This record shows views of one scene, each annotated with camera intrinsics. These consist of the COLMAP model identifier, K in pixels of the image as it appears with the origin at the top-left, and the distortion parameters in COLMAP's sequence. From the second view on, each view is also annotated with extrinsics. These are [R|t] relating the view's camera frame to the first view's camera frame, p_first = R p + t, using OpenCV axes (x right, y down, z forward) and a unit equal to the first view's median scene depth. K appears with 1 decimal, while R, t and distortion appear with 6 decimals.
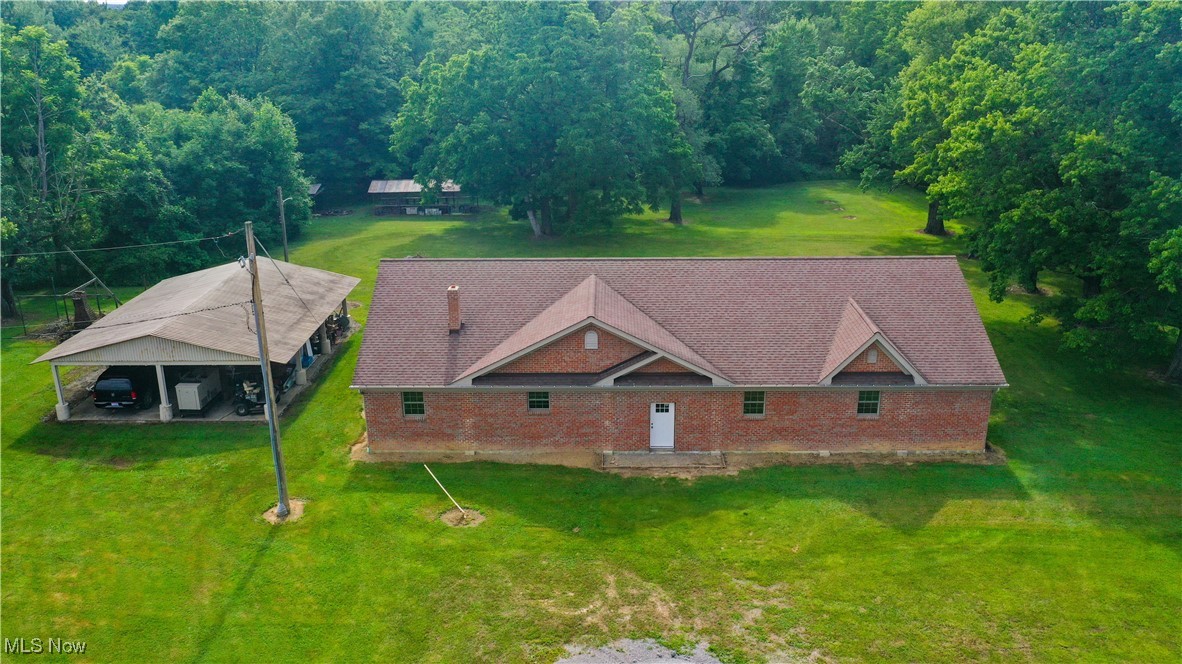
lens RADIAL K [[919.9, 0, 591.0], [0, 919.9, 332.0], [0, 0, 1]] dist [-0.005127, -0.002423]
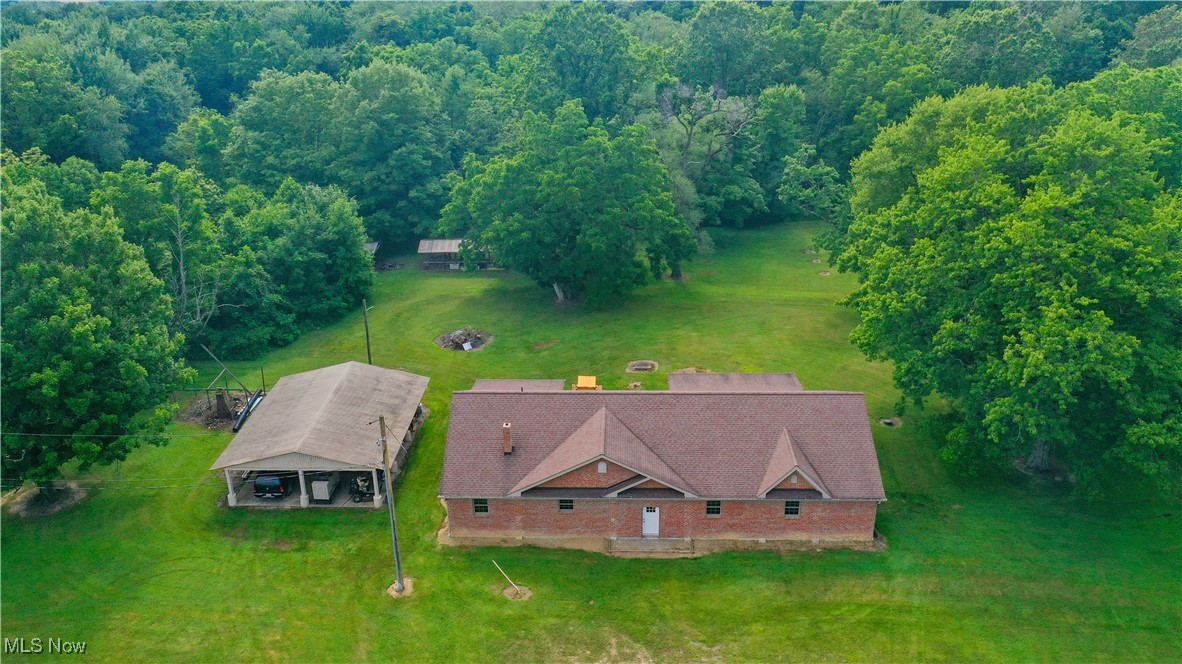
lens RADIAL K [[919.9, 0, 591.0], [0, 919.9, 332.0], [0, 0, 1]] dist [-0.005127, -0.002423]
pose [[0.999808, 0.000349, -0.019611, 0.011114], [0.000933, 0.997864, 0.065321, -0.296017], [0.019592, -0.065327, 0.997672, -0.442147]]
